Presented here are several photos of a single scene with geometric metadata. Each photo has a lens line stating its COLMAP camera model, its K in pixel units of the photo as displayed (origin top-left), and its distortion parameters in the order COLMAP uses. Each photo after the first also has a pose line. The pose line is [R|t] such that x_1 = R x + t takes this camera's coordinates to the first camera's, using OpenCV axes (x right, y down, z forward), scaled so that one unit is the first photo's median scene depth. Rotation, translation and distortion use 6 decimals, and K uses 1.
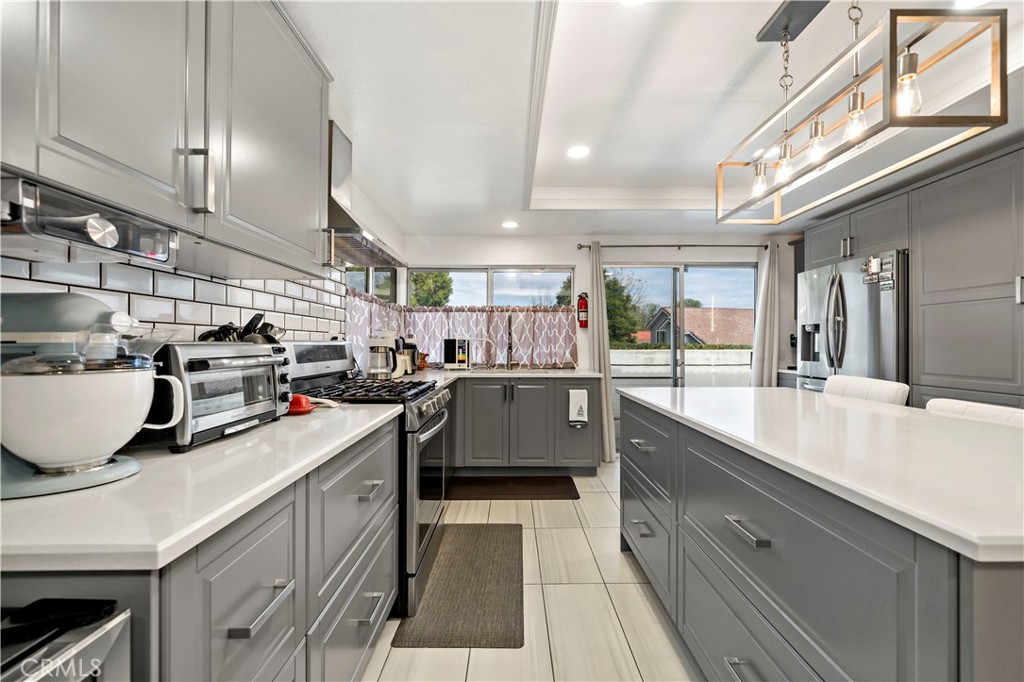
lens RADIAL K [[410.7, 0, 518.6], [0, 410.7, 342.6], [0, 0, 1]] dist [0.000893, 0.000297]
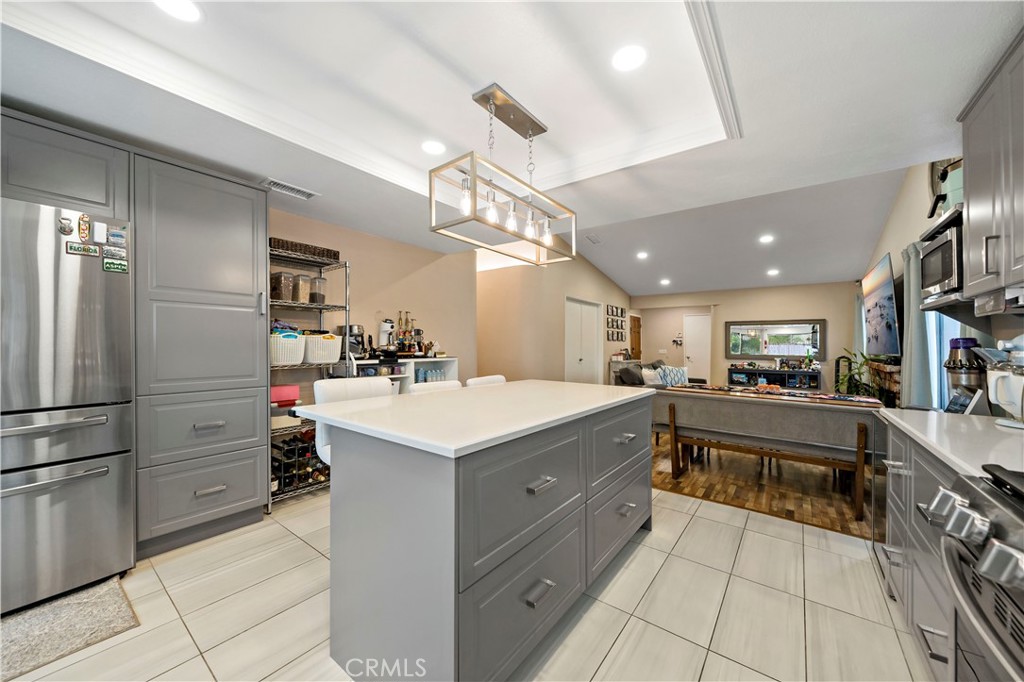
lens RADIAL K [[380.3, 0, 502.6], [0, 380.3, 344.4], [0, 0, 1]] dist [-0.005138, 0.000261]
pose [[-0.784406, -0.007282, 0.620204, -0.037187], [-0.011268, 0.999933, -0.002510, -0.004798], [-0.620145, -0.008958, -0.784436, 0.766921]]
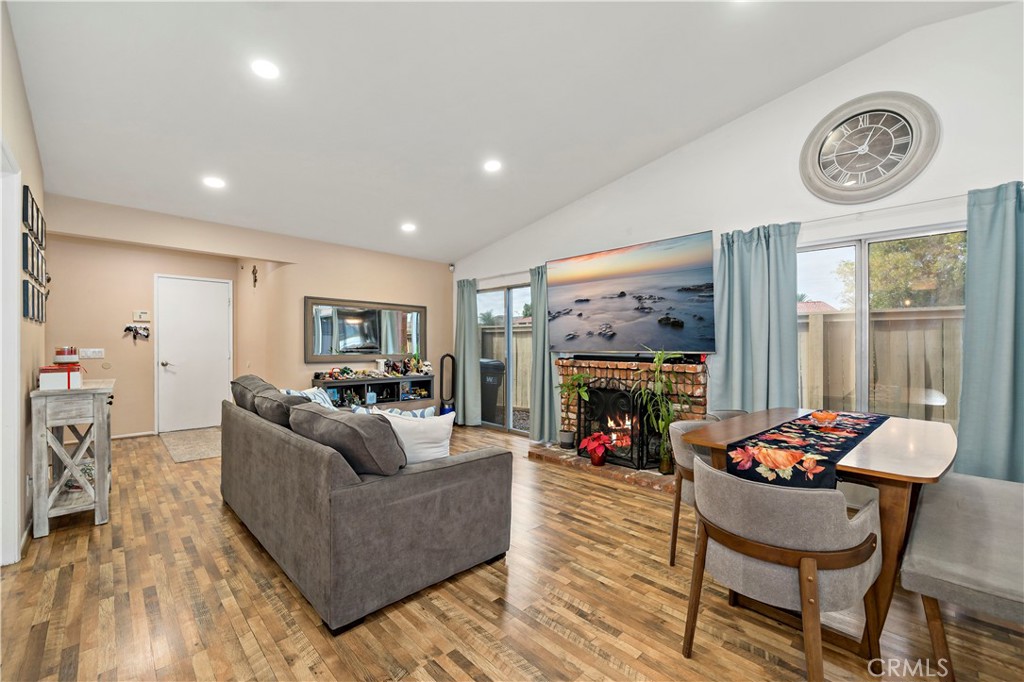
lens RADIAL K [[416.9, 0, 514.9], [0, 416.9, 344.0], [0, 0, 1]] dist [-0.000821, -0.000211]
pose [[-0.714857, -0.010466, -0.699193, 0.687797], [-0.007122, 0.999945, -0.007686, -0.000123], [0.699235, -0.000515, -0.714892, -0.234037]]
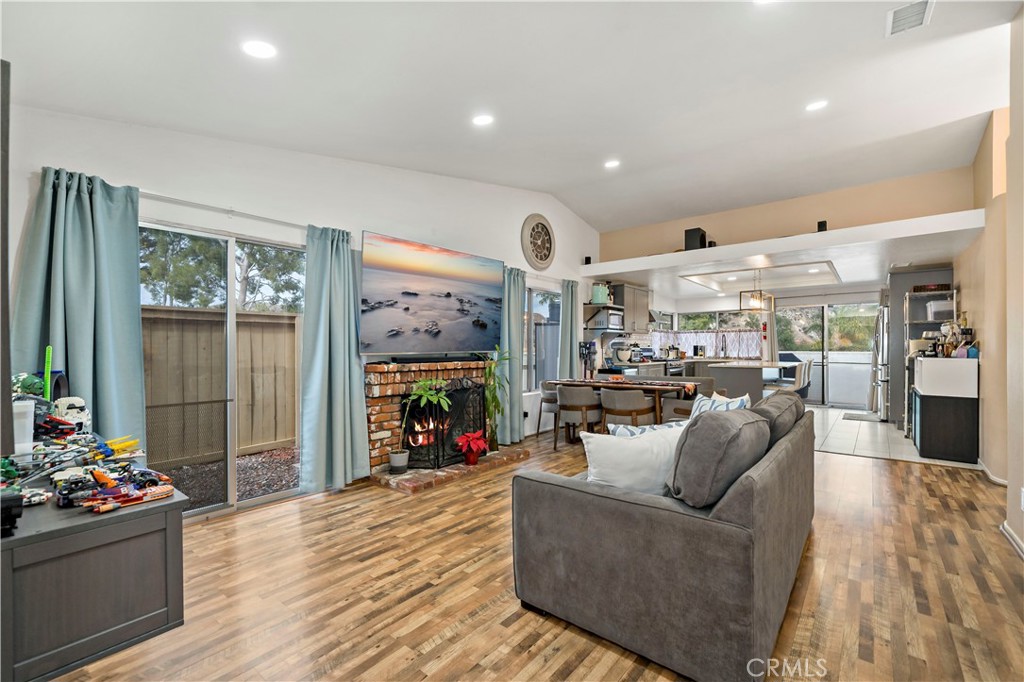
lens RADIAL K [[441.1, 0, 521.9], [0, 441.1, 344.2], [0, 0, 1]] dist [-0.001079, 0.000129]
pose [[0.780048, -0.008676, -0.625660, 0.611790], [0.004684, 0.999957, -0.008027, -0.000525], [0.625702, 0.003331, 0.780055, -1.514162]]
